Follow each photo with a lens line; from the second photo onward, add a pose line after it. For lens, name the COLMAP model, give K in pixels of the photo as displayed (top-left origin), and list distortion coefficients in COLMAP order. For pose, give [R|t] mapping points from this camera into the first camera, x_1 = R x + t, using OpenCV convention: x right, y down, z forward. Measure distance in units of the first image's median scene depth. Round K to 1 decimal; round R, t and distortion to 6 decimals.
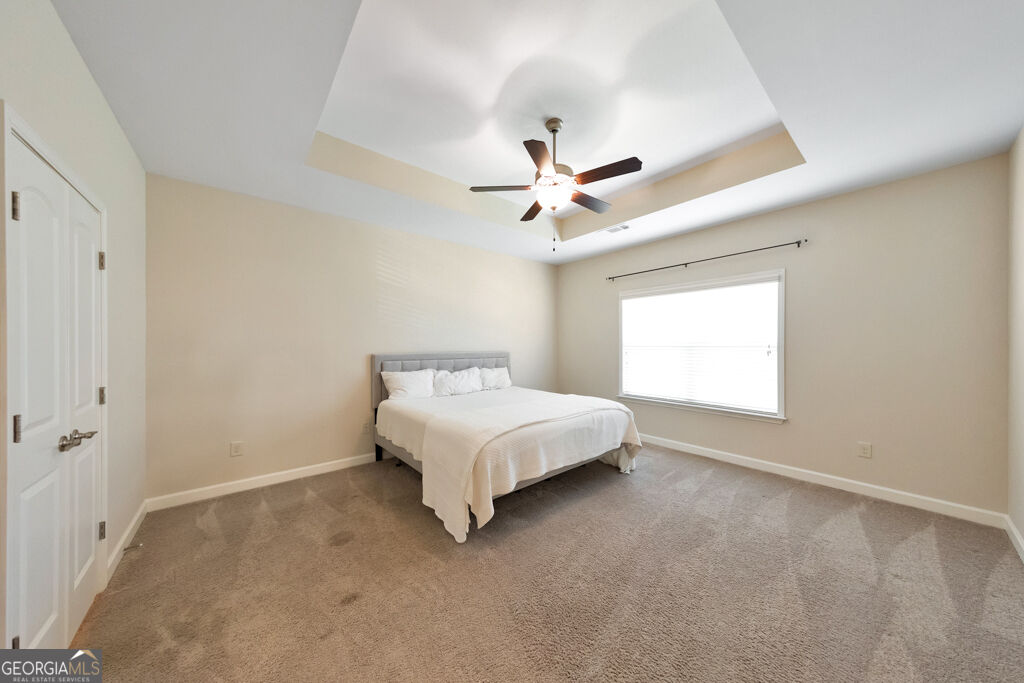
lens RADIAL K [[326.5, 0, 517.7], [0, 326.5, 344.1], [0, 0, 1]] dist [0.001381, -0.000053]
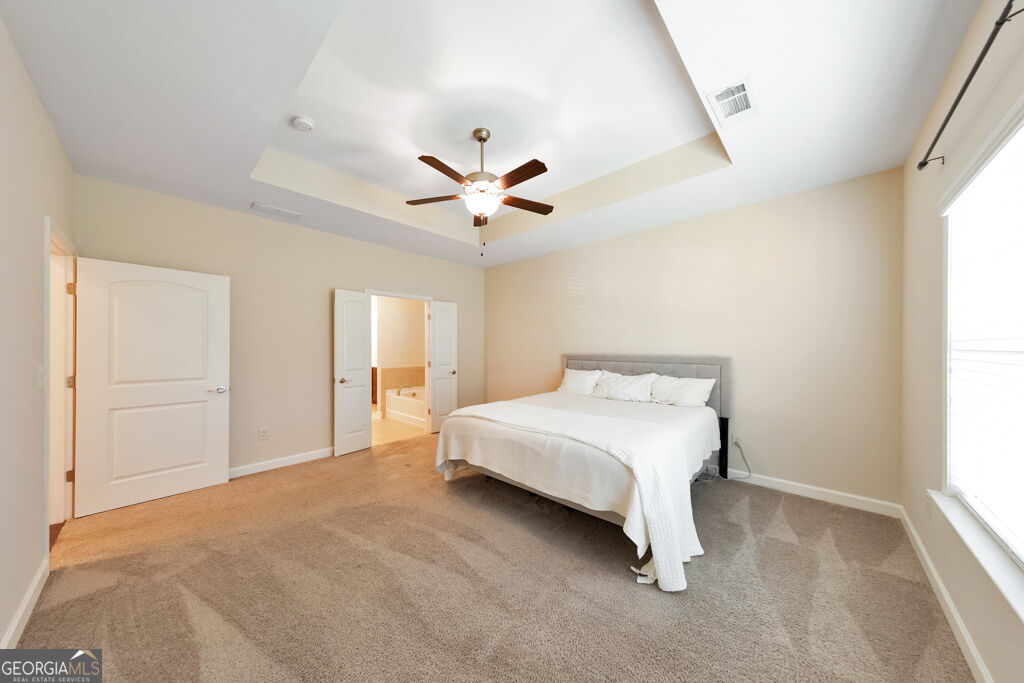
lens RADIAL K [[326.5, 0, 517.7], [0, 326.5, 344.1], [0, 0, 1]] dist [0.001381, -0.000053]
pose [[0.126470, -0.008344, -0.991935, 0.770380], [0.000506, 0.999965, -0.008347, 0.003331], [0.991970, 0.000554, 0.126470, 0.654770]]
